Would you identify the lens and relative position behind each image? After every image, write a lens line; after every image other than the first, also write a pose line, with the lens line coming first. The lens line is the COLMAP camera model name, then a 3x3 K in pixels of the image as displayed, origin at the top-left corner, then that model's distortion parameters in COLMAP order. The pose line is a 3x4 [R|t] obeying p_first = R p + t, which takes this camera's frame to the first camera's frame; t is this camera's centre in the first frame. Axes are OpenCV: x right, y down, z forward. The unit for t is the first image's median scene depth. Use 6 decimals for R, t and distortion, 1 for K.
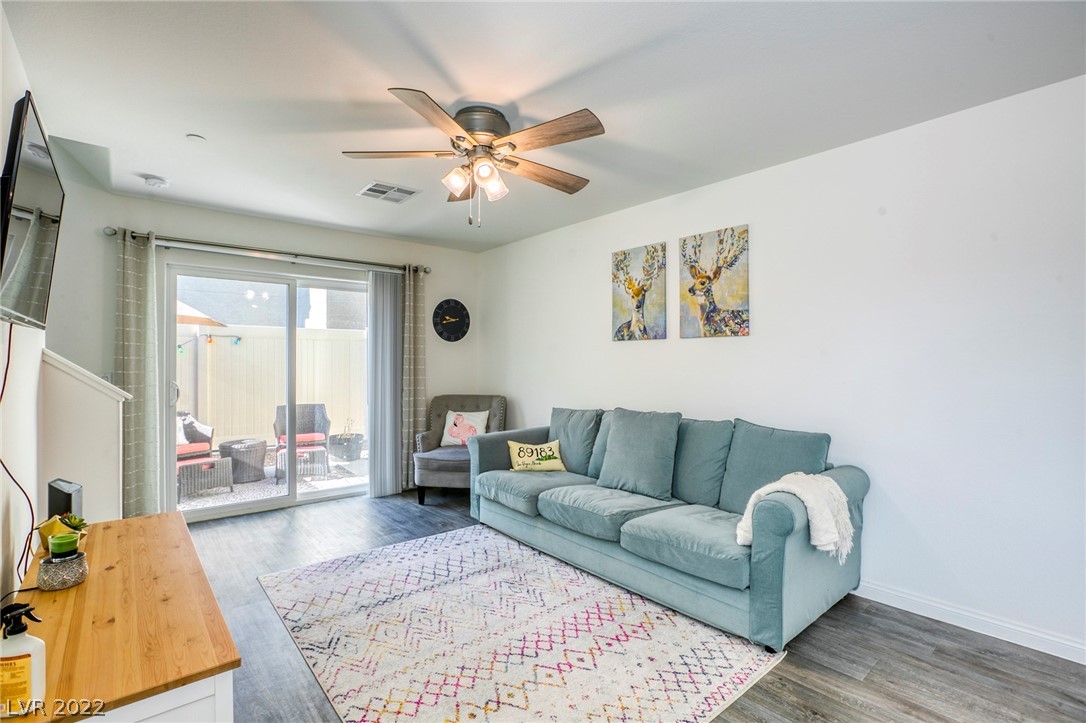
lens RADIAL K [[506.4, 0, 529.0], [0, 506.4, 360.4], [0, 0, 1]] dist [-0.051994, 0.015163]
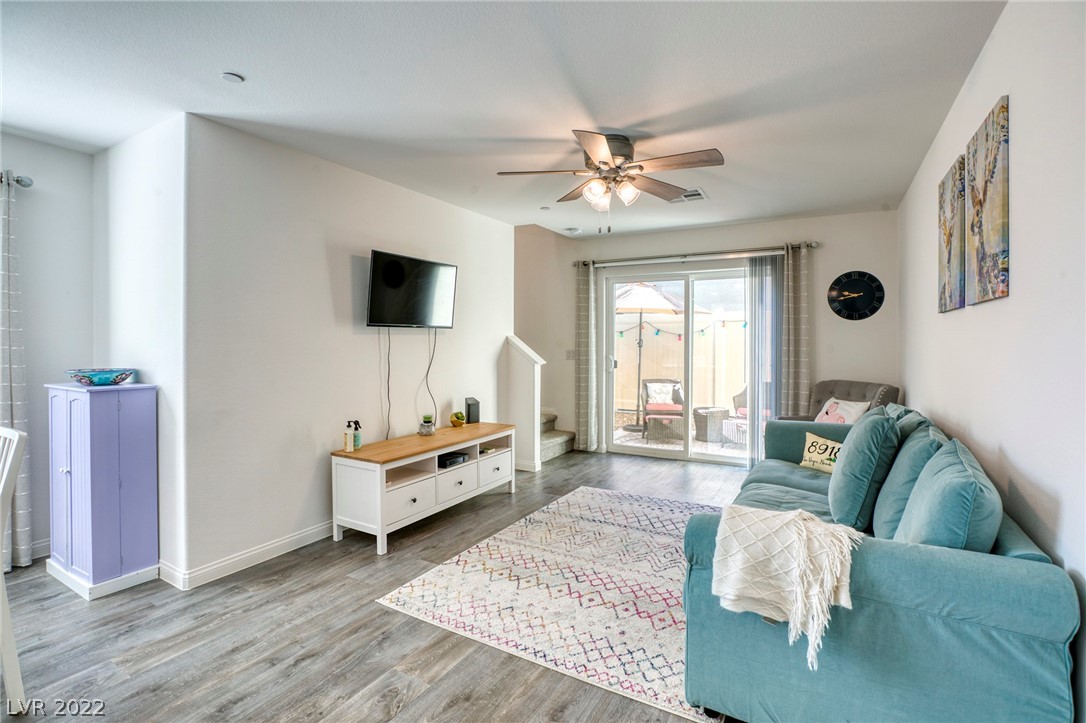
lens RADIAL K [[492.7, 0, 524.5], [0, 492.7, 347.0], [0, 0, 1]] dist [-0.037793, 0.000852]
pose [[0.337462, 0.009368, -0.941292, 0.762060], [0.000968, 0.999946, 0.010299, 0.000703], [0.941339, -0.004387, 0.337435, 0.323764]]
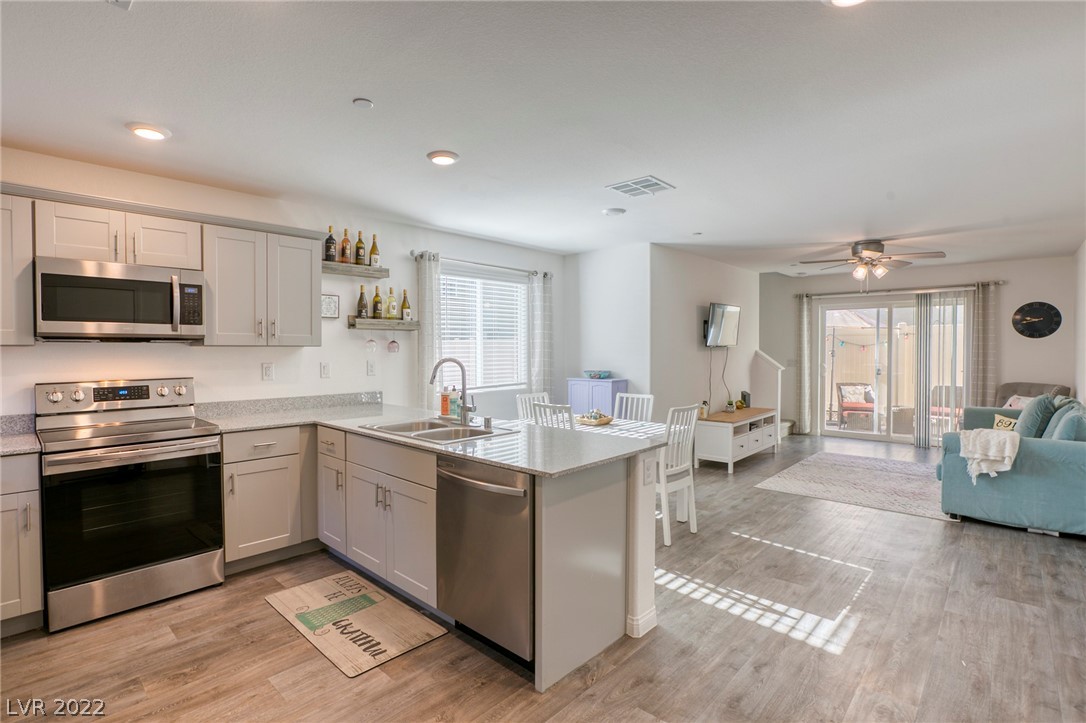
lens RADIAL K [[506.4, 0, 529.0], [0, 506.4, 360.4], [0, 0, 1]] dist [-0.051994, 0.015163]
pose [[0.120873, 0.023736, -0.992384, 1.444366], [0.006229, 0.999676, 0.024670, -0.035777], [0.992648, -0.009163, 0.120686, -0.534835]]
